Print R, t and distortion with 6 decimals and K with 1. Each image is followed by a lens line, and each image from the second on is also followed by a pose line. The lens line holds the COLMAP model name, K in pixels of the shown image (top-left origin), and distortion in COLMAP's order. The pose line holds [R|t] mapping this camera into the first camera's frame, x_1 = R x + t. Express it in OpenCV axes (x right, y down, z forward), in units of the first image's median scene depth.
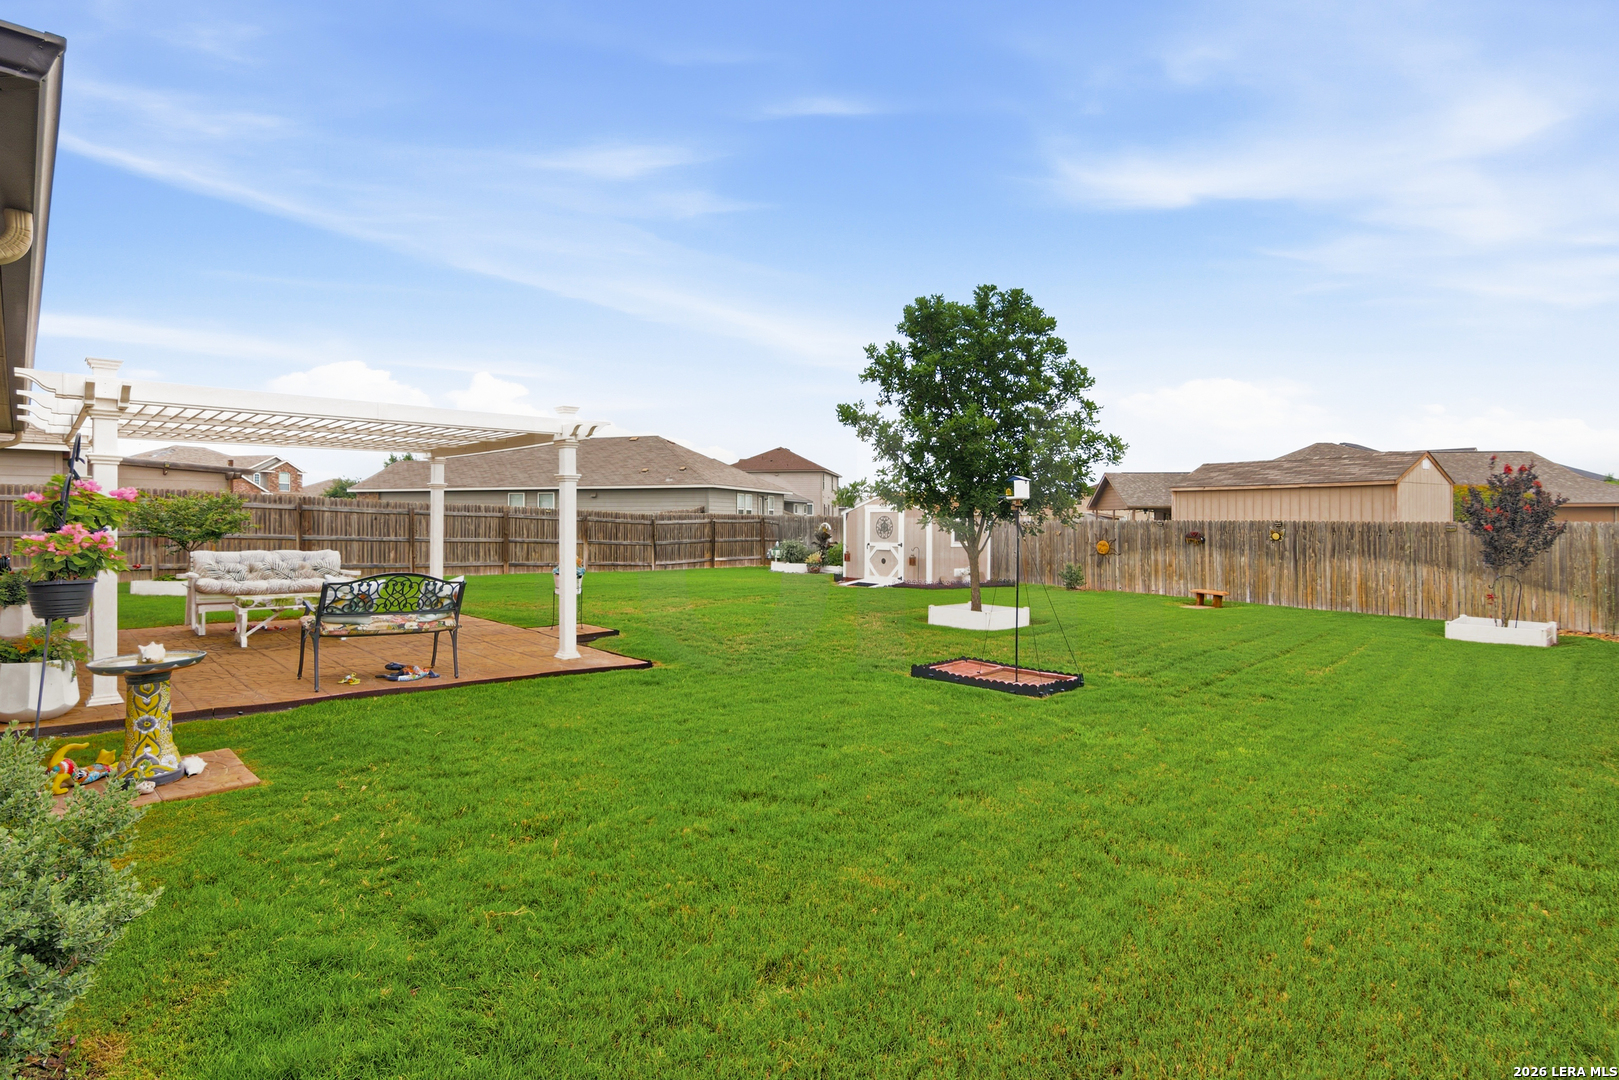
lens RADIAL K [[797.8, 0, 813.5], [0, 797.8, 535.4], [0, 0, 1]] dist [0.006497, -0.000922]
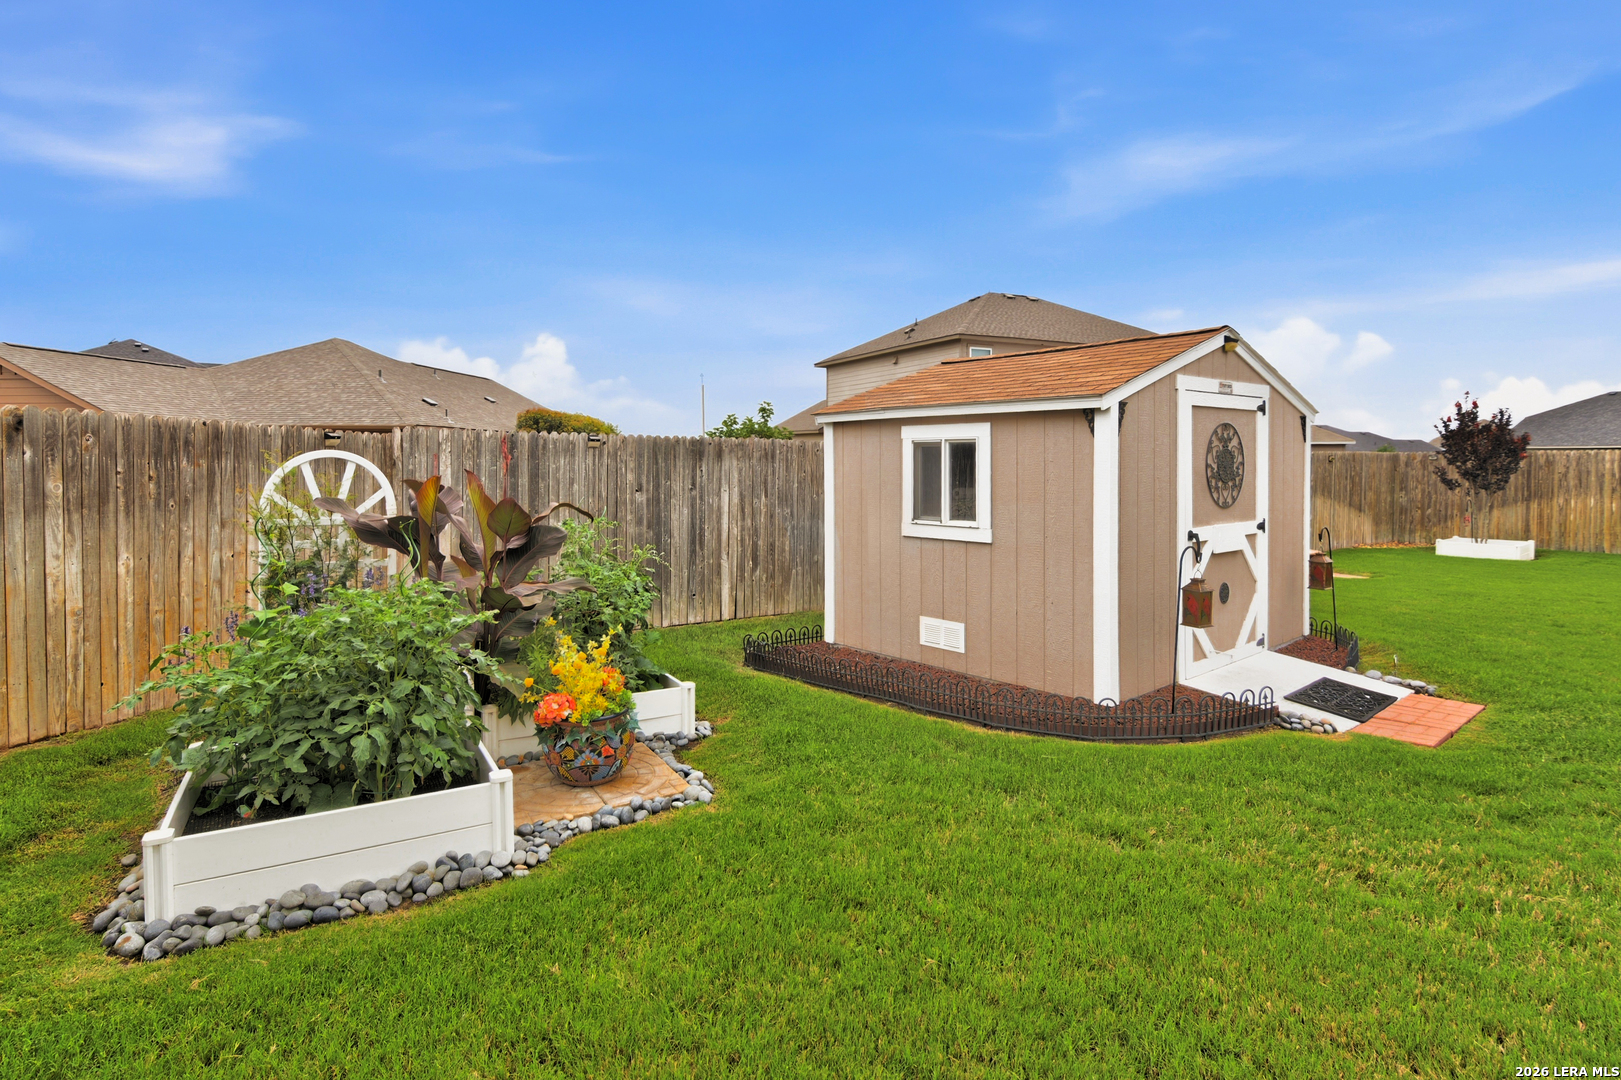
lens RADIAL K [[824.9, 0, 812.8], [0, 824.9, 476.2], [0, 0, 1]] dist [-0.000056, 0.000039]
pose [[0.034859, -0.025447, 0.999068, -0.191949], [0.016834, 0.999549, 0.024872, -0.016092], [-0.999250, 0.015951, 0.035272, 1.142145]]
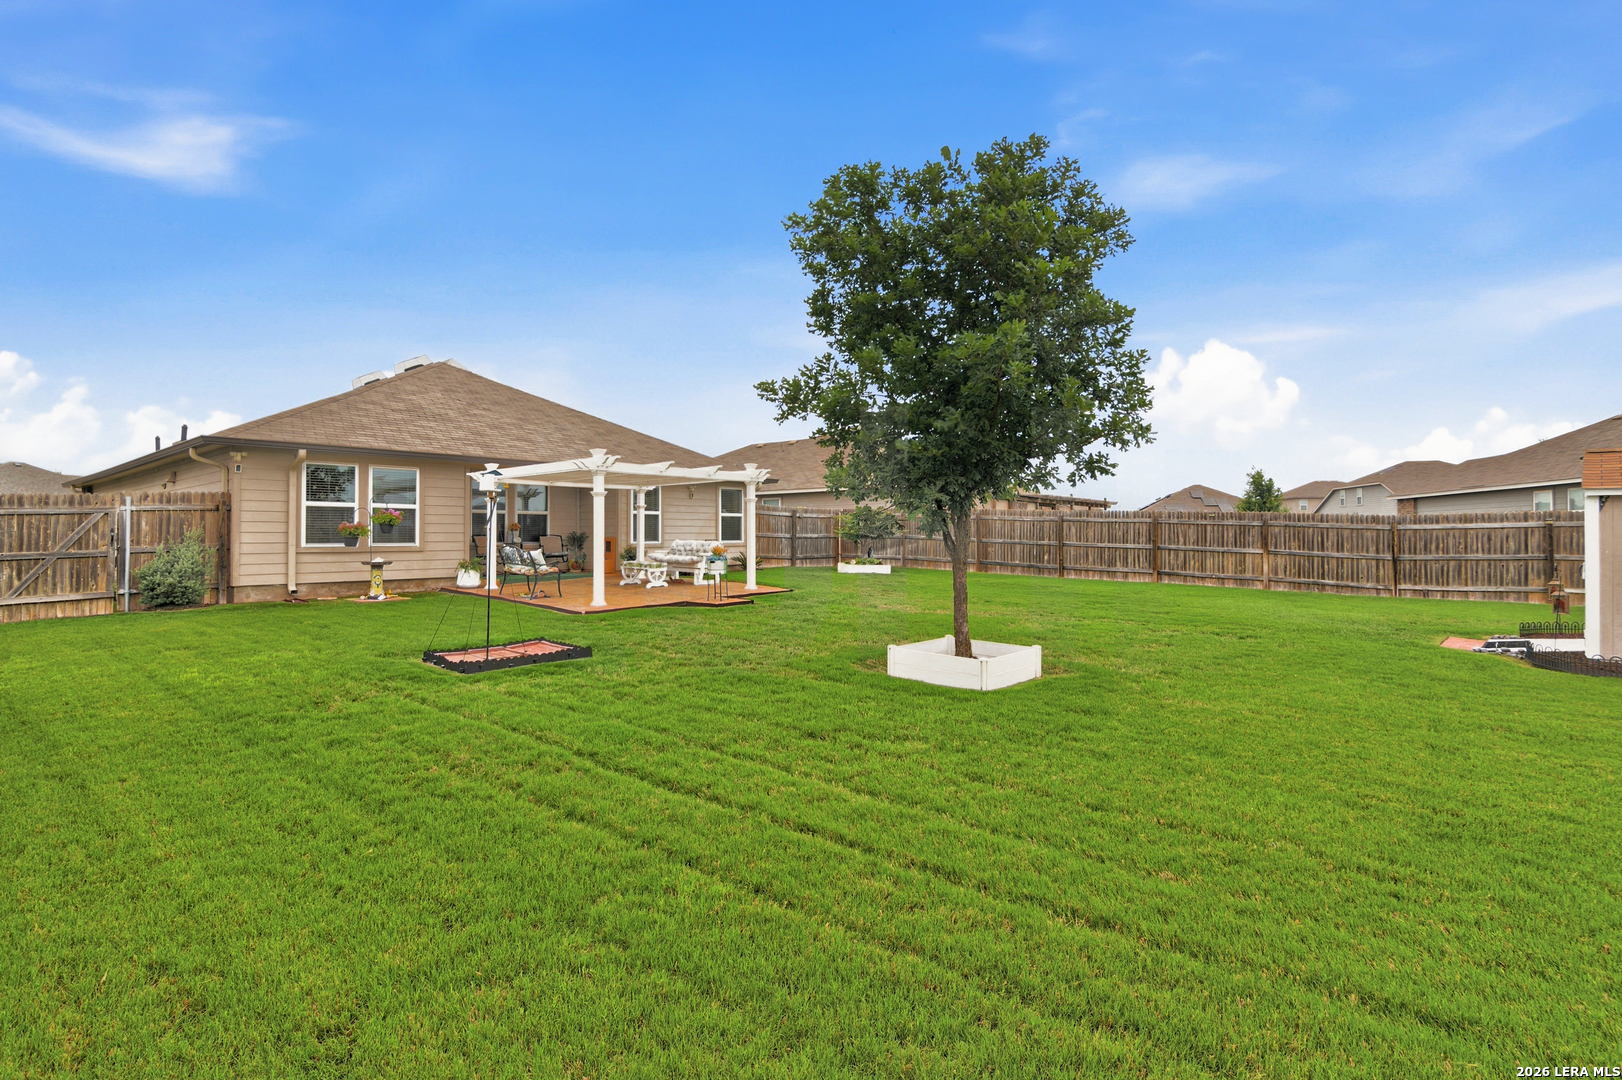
lens RADIAL K [[799.2, 0, 815.0], [0, 799.2, 535.4], [0, 0, 1]] dist [0.006497, -0.000922]
pose [[0.054127, -0.002437, -0.998531, 0.539702], [-0.019869, 0.999796, -0.003517, 0.003666], [0.998336, 0.020030, 0.054067, 0.544387]]
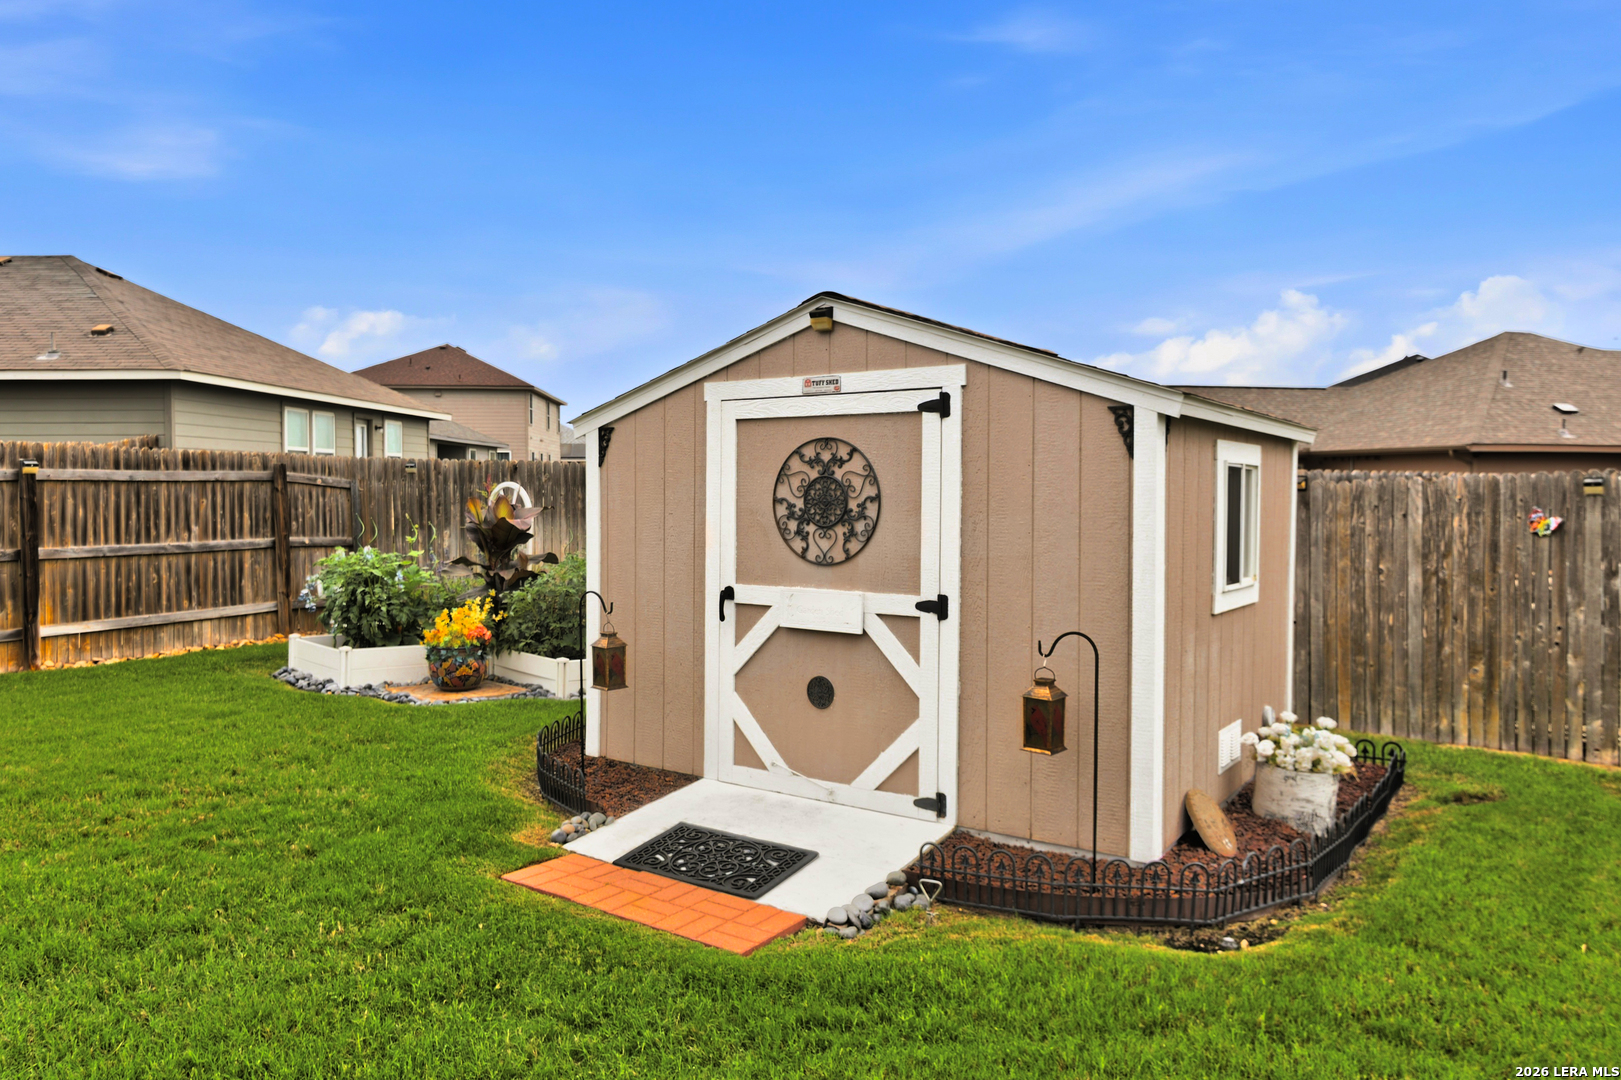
lens RADIAL K [[1124.2, 0, 811.3], [0, 1124.2, 516.7], [0, 0, 1]] dist [-0.006199, -0.000384]
pose [[0.968719, -0.005790, 0.248091, 0.024280], [0.003593, 0.999950, 0.009308, -0.009369], [-0.248133, -0.008126, 0.968692, 0.769964]]
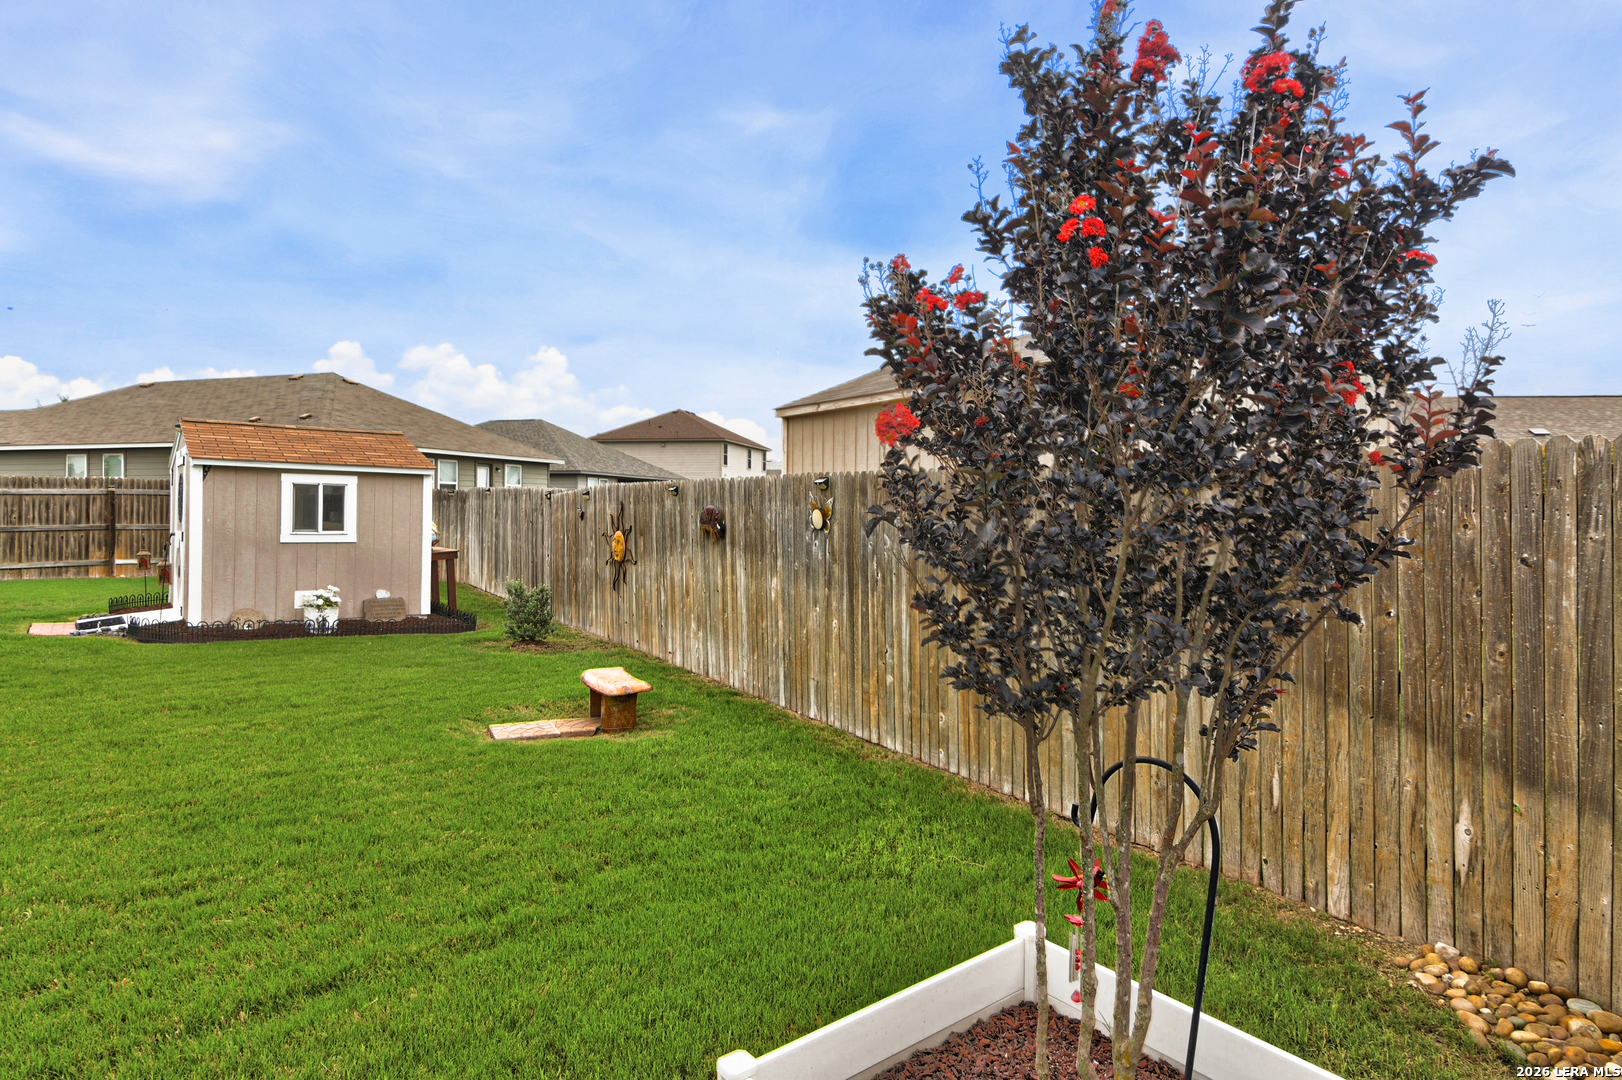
lens RADIAL K [[936.2, 0, 805.0], [0, 936.2, 513.8], [0, 0, 1]] dist [0.018274, -0.000858]
pose [[0.997495, 0.008963, -0.070165, 0.490730], [-0.010301, 0.999772, -0.018721, 0.005604], [0.069981, 0.019397, 0.997360, 0.490648]]
